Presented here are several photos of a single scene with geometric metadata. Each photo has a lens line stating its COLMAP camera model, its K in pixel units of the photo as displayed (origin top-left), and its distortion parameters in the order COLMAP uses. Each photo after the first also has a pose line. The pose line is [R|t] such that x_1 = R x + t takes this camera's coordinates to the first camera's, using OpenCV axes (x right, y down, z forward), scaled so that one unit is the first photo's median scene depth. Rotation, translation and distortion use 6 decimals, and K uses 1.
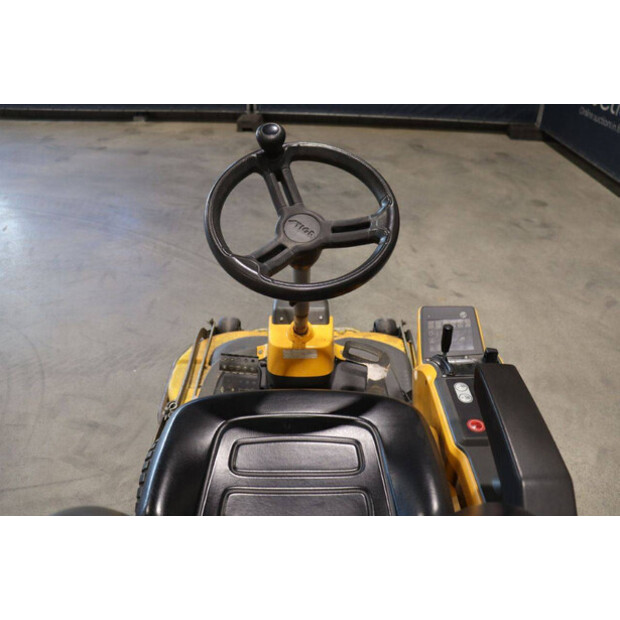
lens RADIAL K [[507.1, 0, 310.0], [0, 507.1, 310.0], [0, 0, 1]] dist [-0.148473, 0.124186]
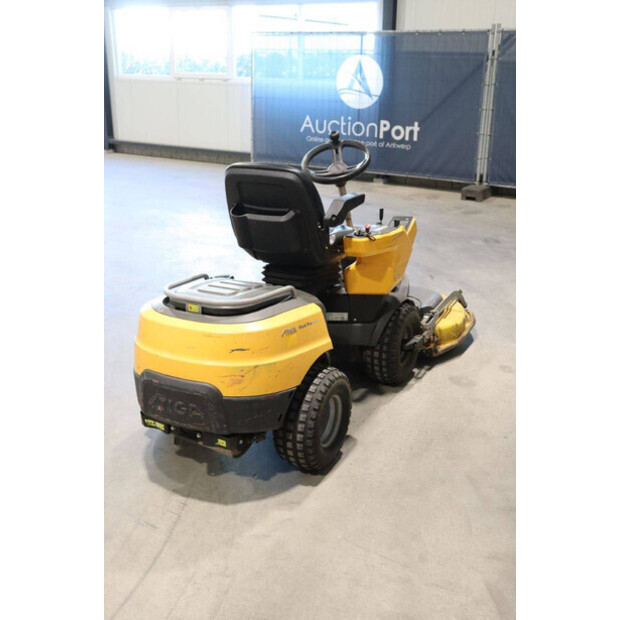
lens RADIAL K [[690.4, 0, 310.0], [0, 690.4, 310.0], [0, 0, 1]] dist [-0.008164, 0.003704]
pose [[0.880653, 0.155569, -0.447491, 0.258936], [-0.257582, 0.949970, -0.176660, 0.199041], [0.397620, 0.270842, 0.876666, -0.331746]]
